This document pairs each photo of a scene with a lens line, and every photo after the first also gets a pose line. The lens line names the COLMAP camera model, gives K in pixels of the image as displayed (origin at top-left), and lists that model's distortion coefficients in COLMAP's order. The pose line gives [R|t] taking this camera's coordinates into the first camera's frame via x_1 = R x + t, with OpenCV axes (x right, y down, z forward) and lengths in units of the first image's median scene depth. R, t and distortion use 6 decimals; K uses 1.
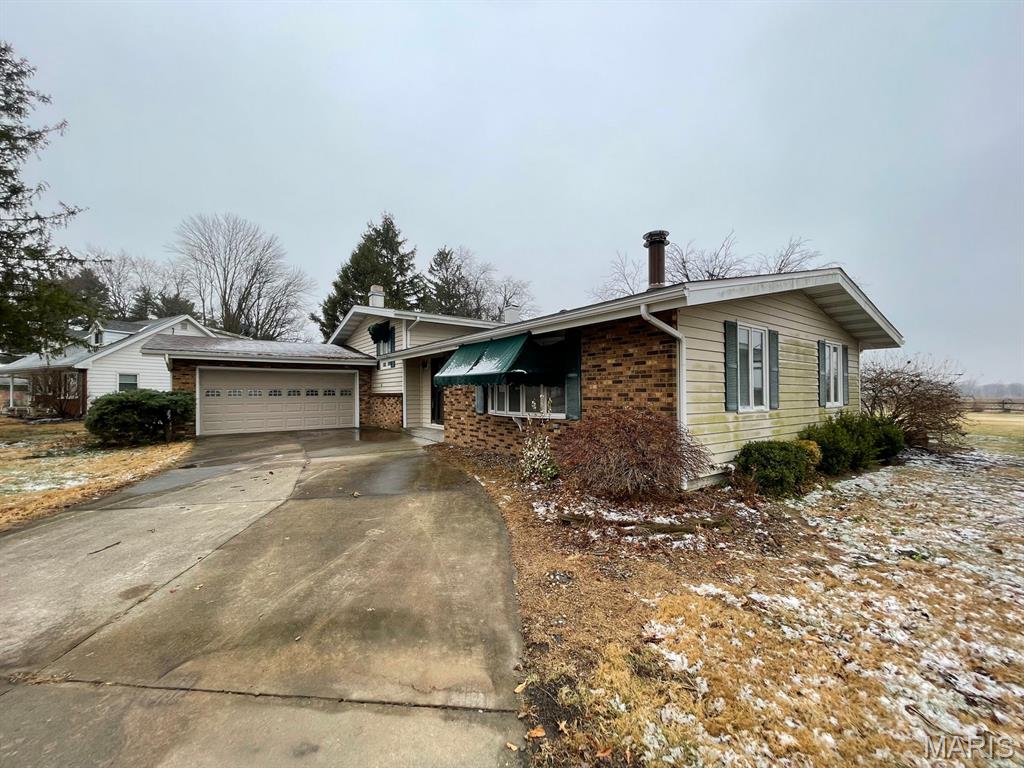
lens RADIAL K [[411.3, 0, 513.5], [0, 411.3, 386.4], [0, 0, 1]] dist [-0.003070, 0.000550]
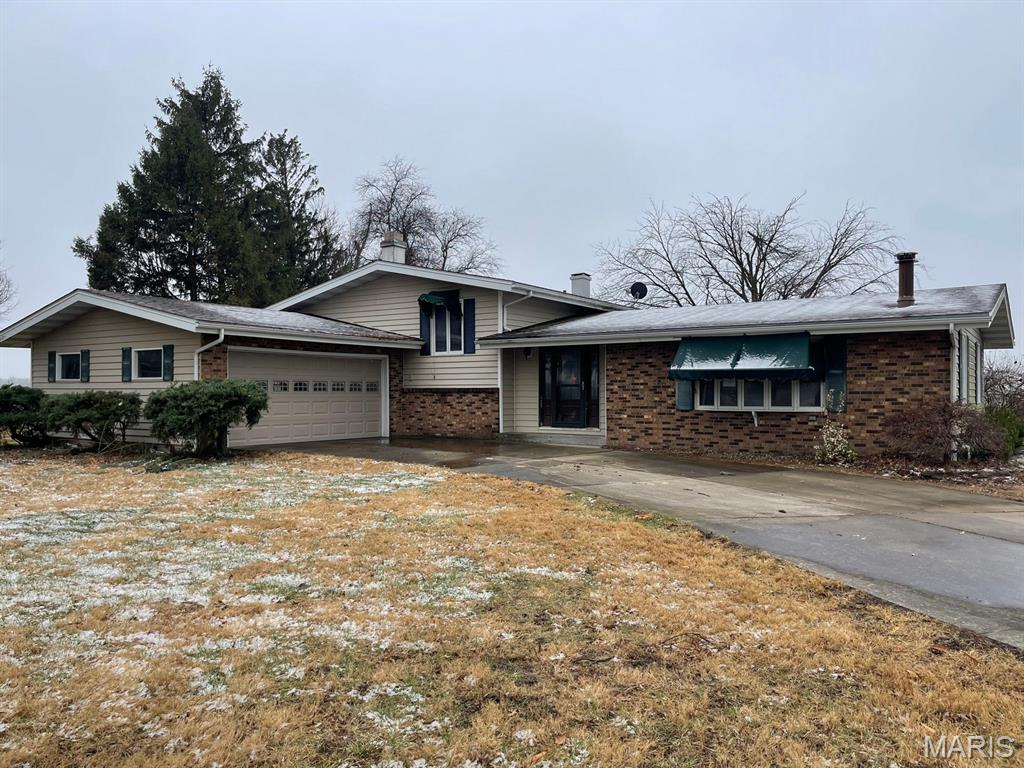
lens RADIAL K [[771.0, 0, 513.2], [0, 771.0, 386.6], [0, 0, 1]] dist [0.023070, -0.001888]
pose [[0.945136, 0.009267, 0.326545, -1.282484], [-0.011164, 0.999930, 0.003936, 0.013394], [-0.326486, -0.007366, 0.945173, -0.656220]]
